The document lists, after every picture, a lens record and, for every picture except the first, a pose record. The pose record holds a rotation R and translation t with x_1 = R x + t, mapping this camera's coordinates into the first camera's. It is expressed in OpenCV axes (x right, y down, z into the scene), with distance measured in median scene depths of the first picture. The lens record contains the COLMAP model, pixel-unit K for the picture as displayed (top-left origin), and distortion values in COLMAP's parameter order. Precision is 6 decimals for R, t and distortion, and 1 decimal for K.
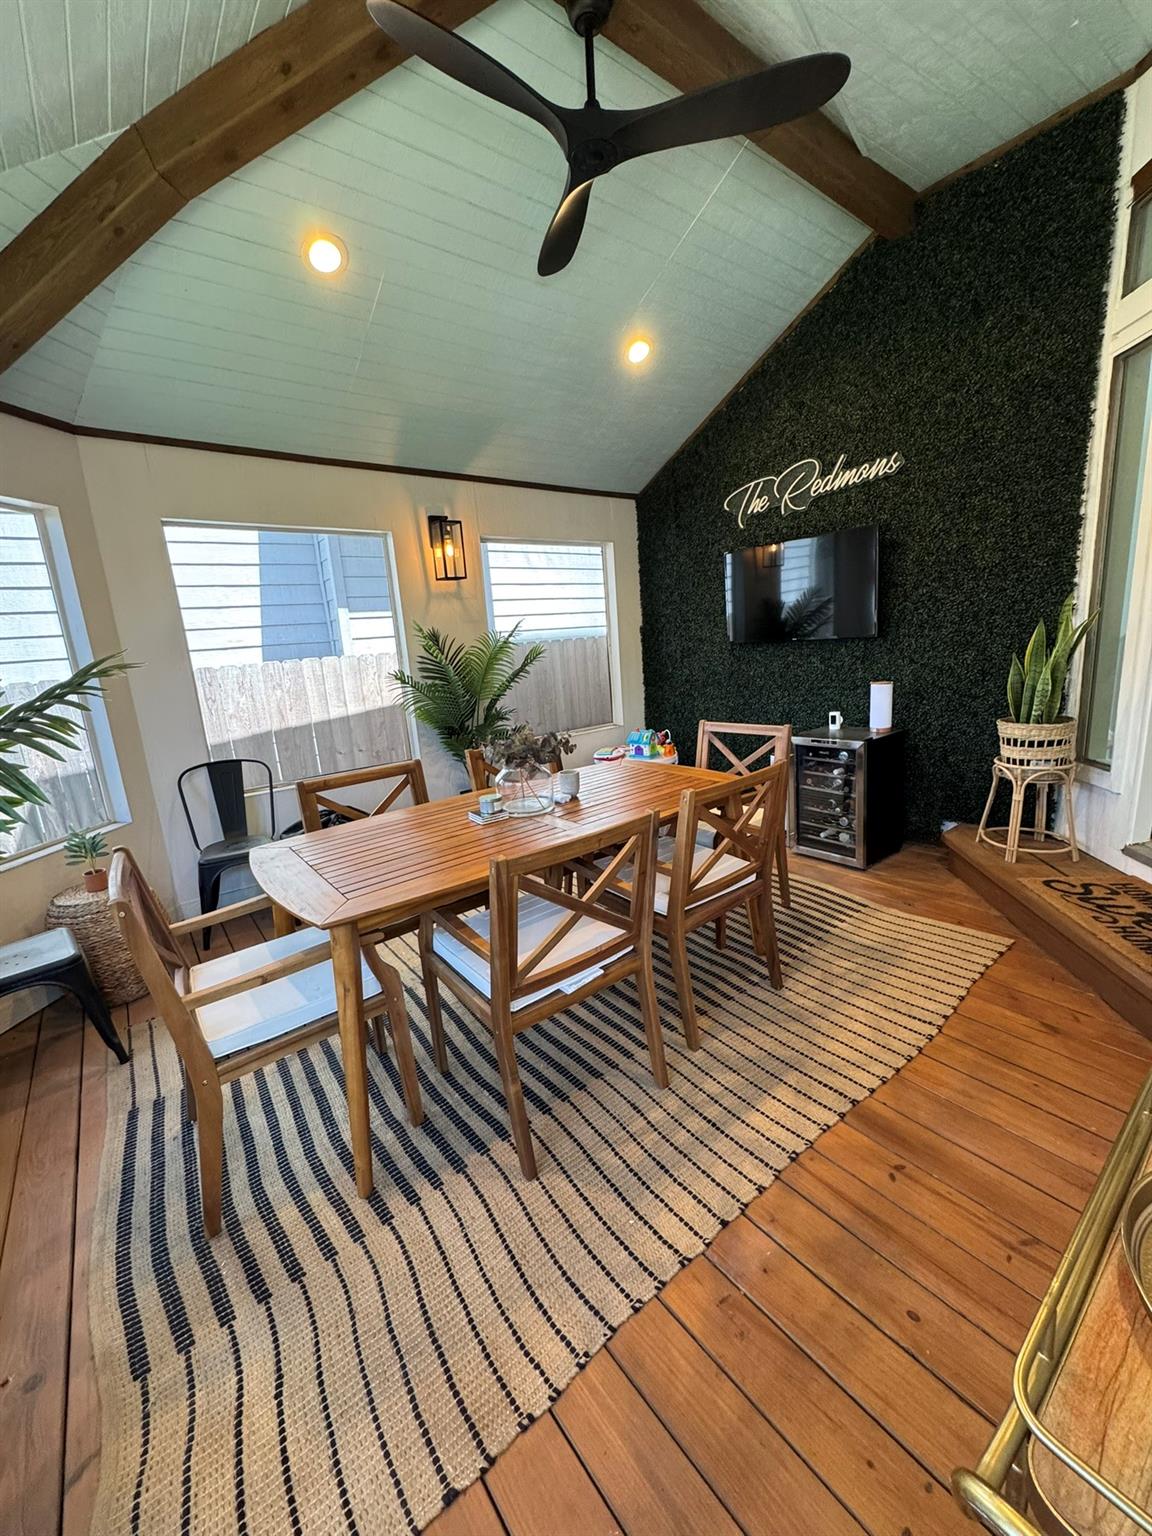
lens RADIAL K [[611.5, 0, 576.0], [0, 611.5, 768.0], [0, 0, 1]] dist [-0.000728, 0.000414]
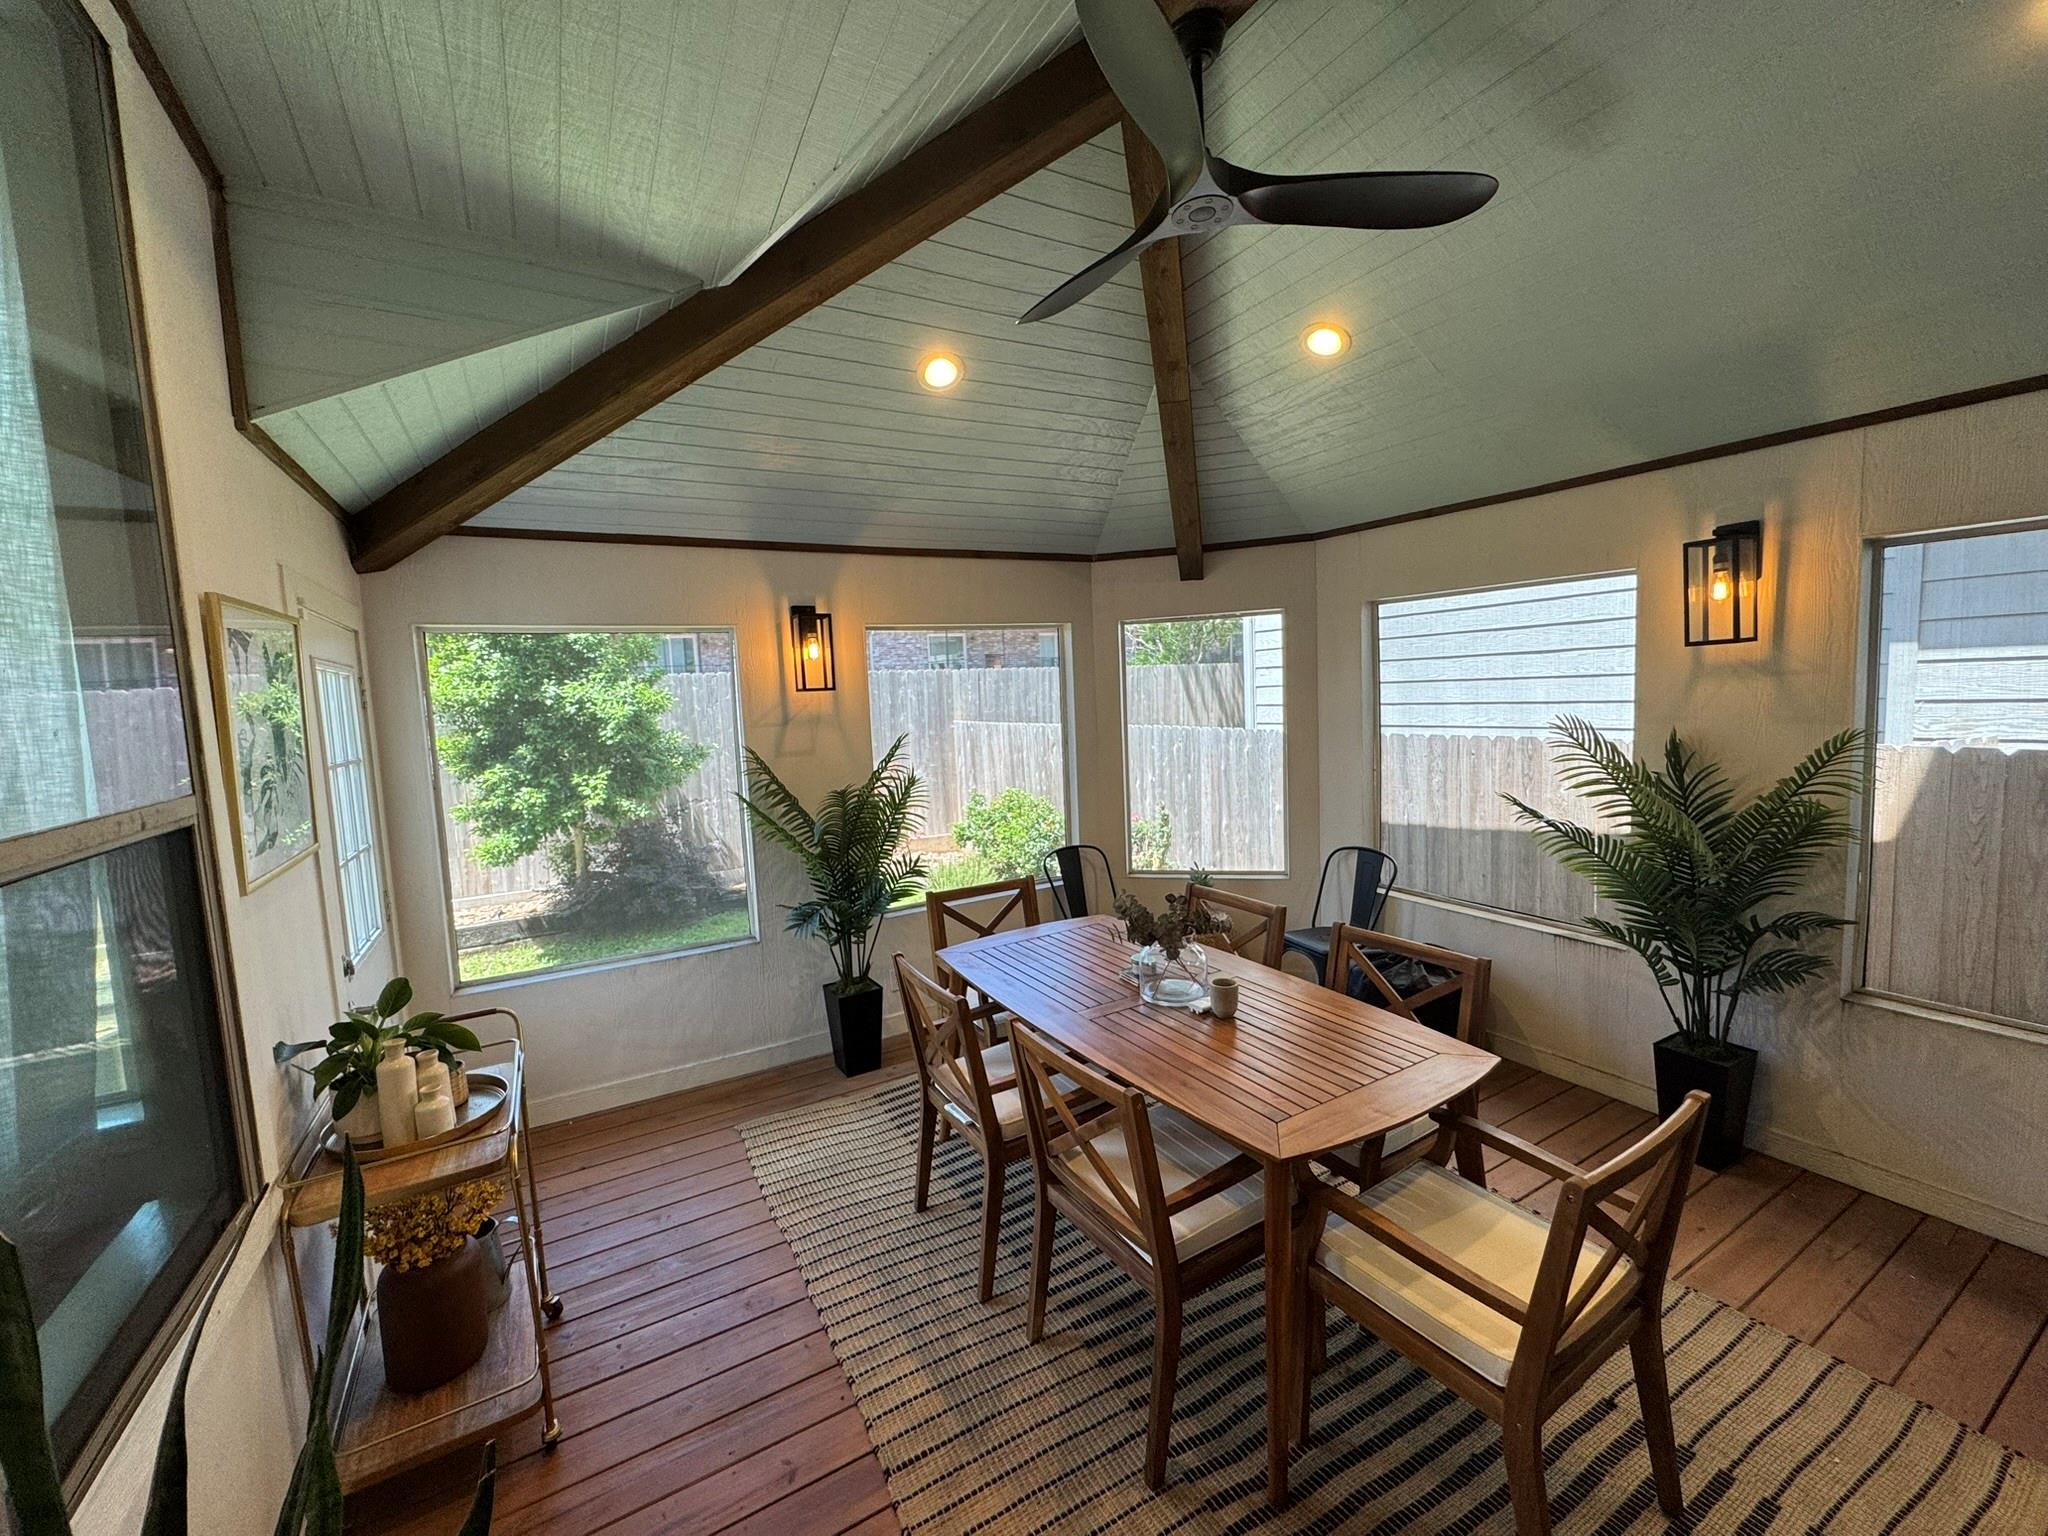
lens RADIAL K [[818.2, 0, 1019.3], [0, 818.2, 765.5], [0, 0, 1]] dist [-0.000483, 0.000430]
pose [[-0.136750, 0.171787, -0.975597, 1.207782], [-0.156968, 0.968648, 0.192566, -0.513739], [0.978090, 0.179471, -0.105498, 1.040450]]
